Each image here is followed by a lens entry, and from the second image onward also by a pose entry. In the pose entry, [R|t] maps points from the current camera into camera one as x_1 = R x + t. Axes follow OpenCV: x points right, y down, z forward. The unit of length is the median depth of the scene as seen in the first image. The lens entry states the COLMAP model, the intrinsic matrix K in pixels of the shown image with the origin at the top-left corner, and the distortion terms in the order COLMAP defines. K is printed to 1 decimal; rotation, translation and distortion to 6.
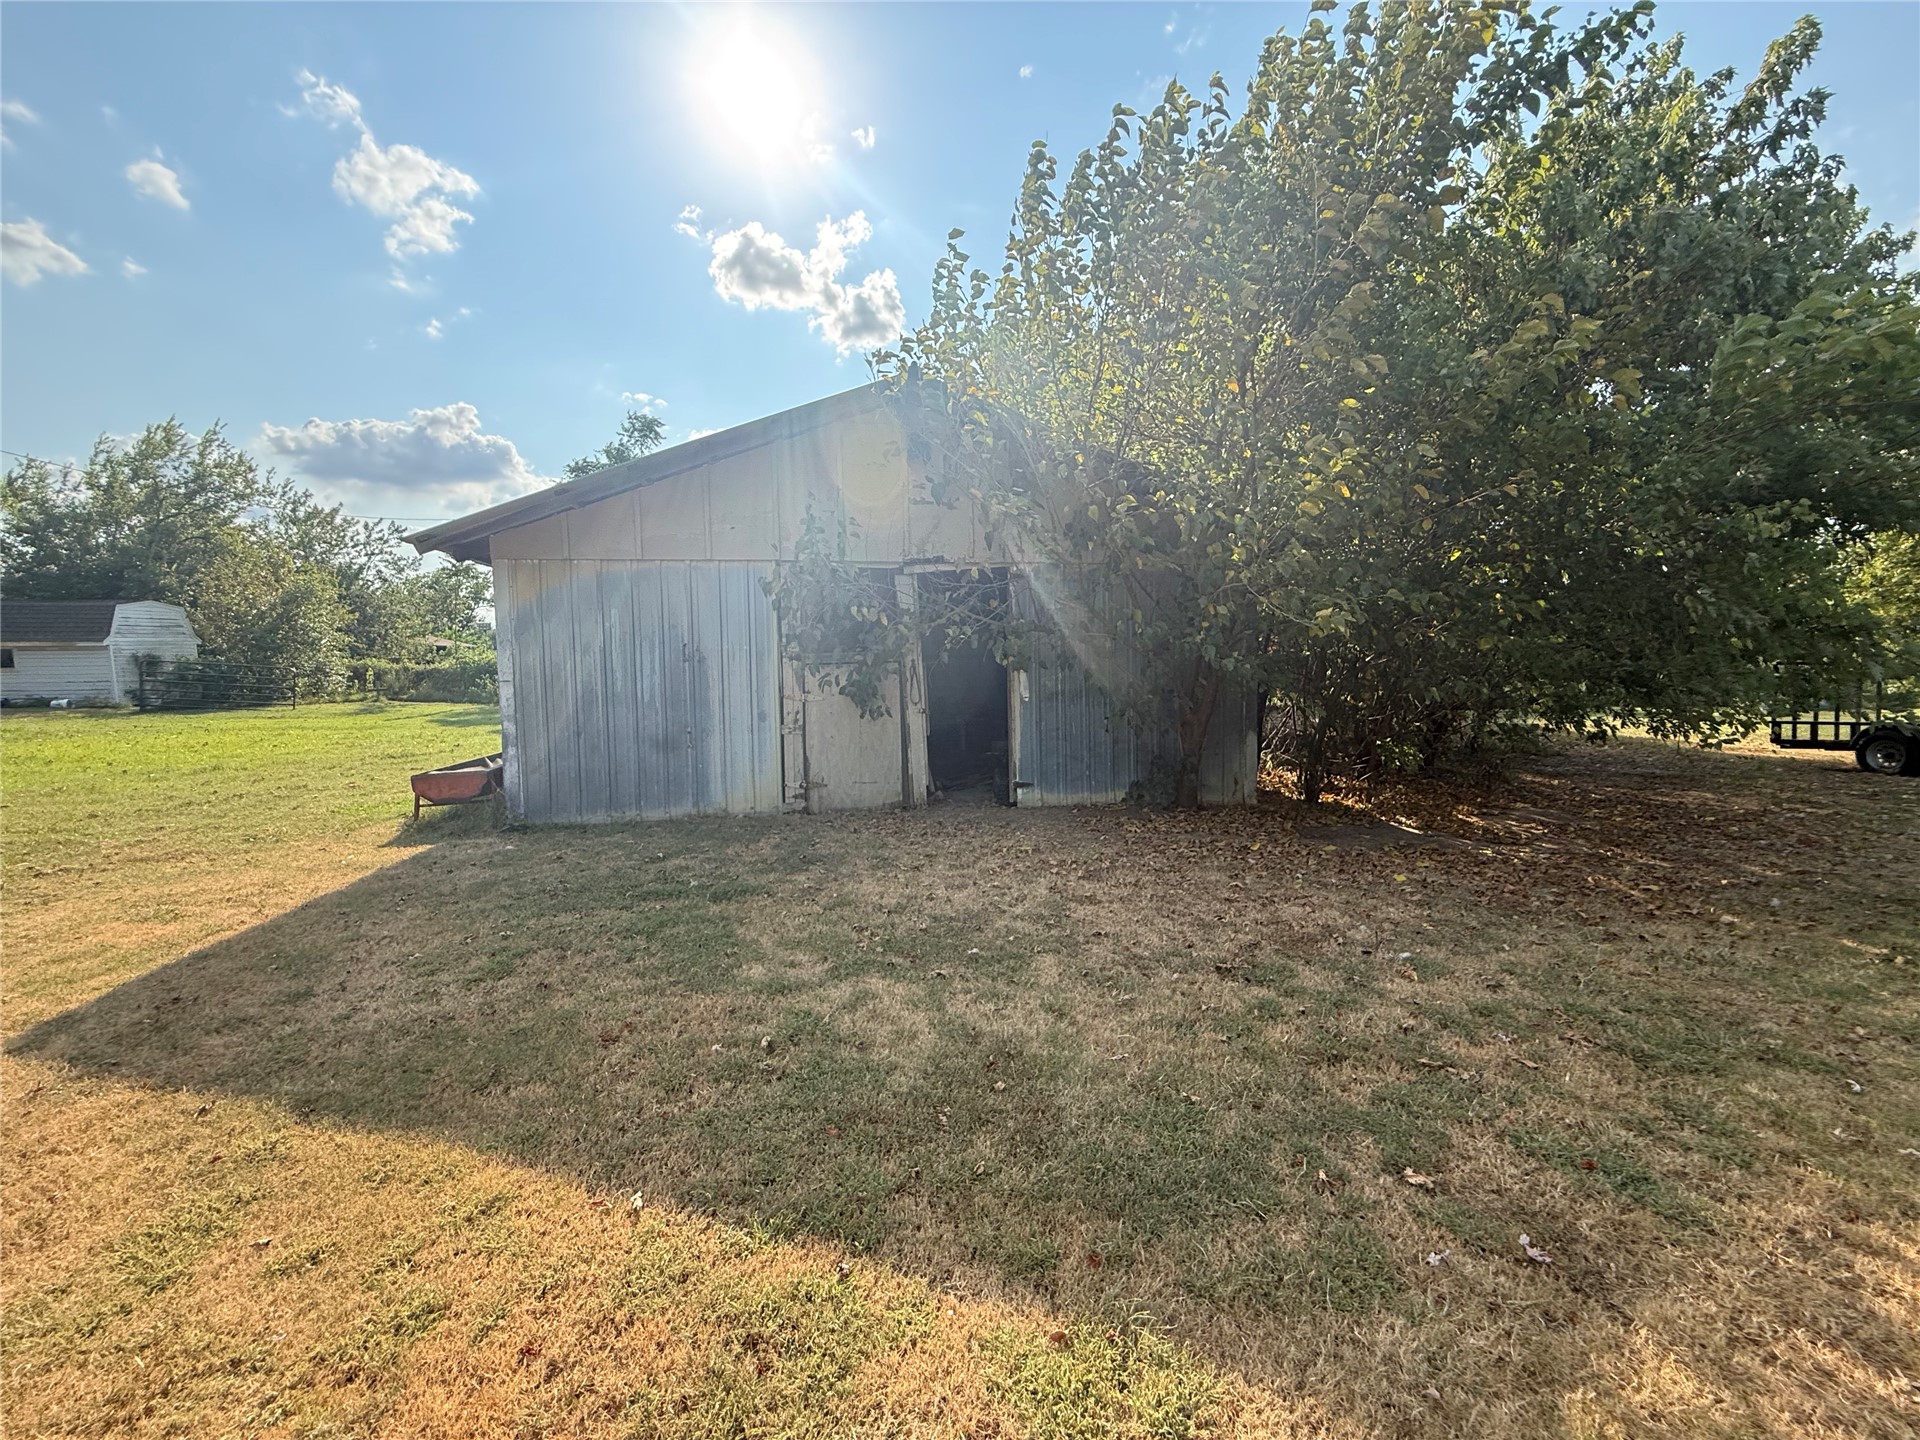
lens RADIAL K [[764.9, 0, 960.5], [0, 764.9, 725.9], [0, 0, 1]] dist [-0.001078, -0.000359]
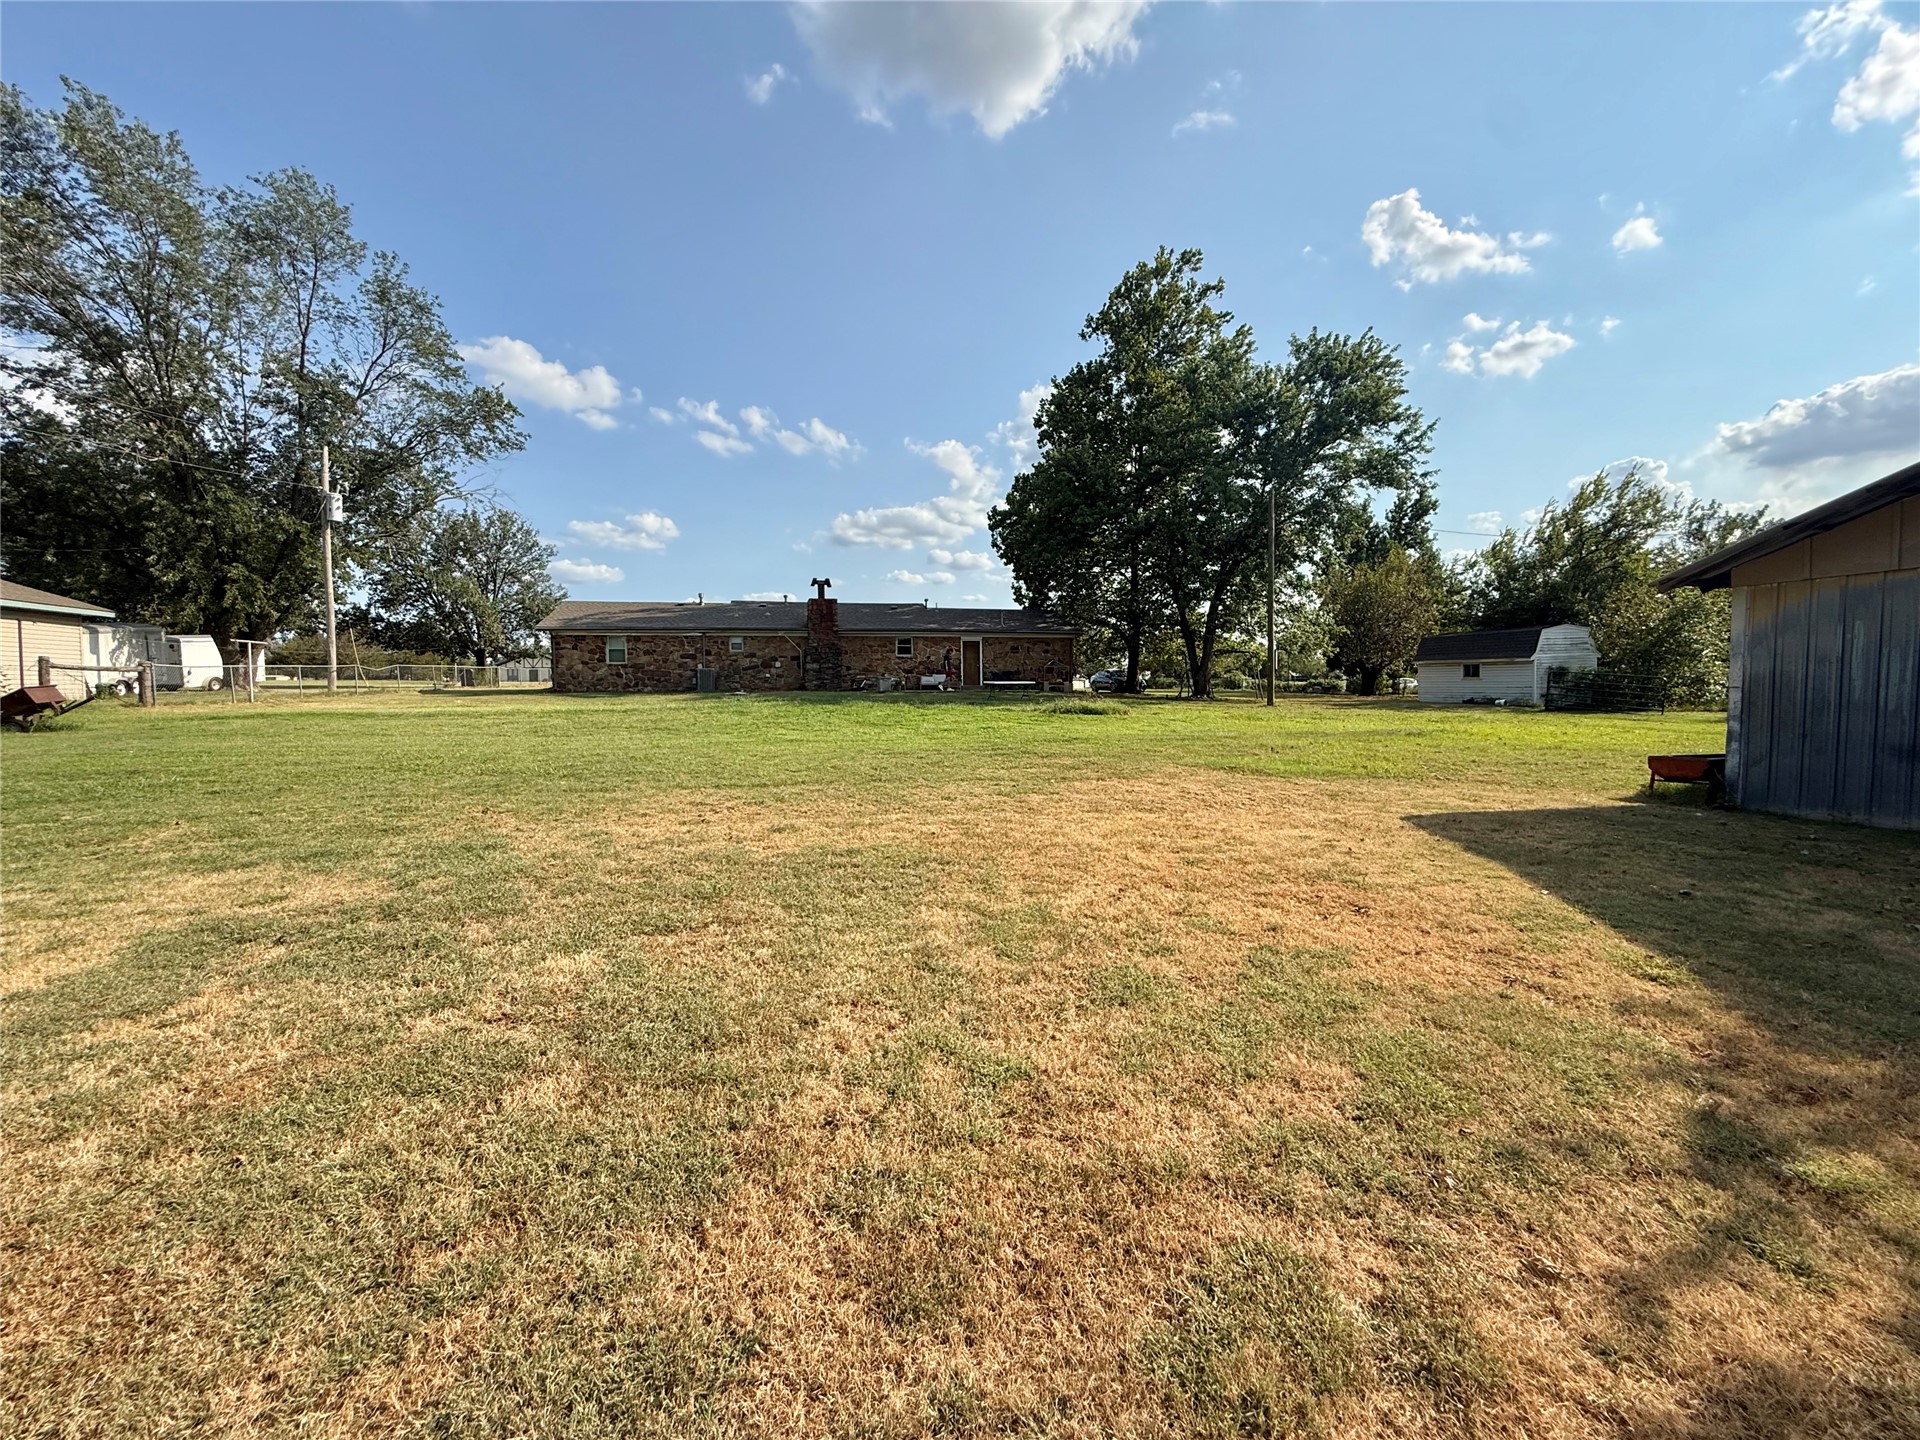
lens RADIAL K [[767.4, 0, 955.8], [0, 767.4, 698.0], [0, 0, 1]] dist [0.001371, 0.000350]
pose [[0.066324, 0.026932, -0.997435, 0.132277], [-0.075545, 0.996902, 0.021894, 0.006052], [0.994934, 0.073899, 0.068153, -0.077214]]
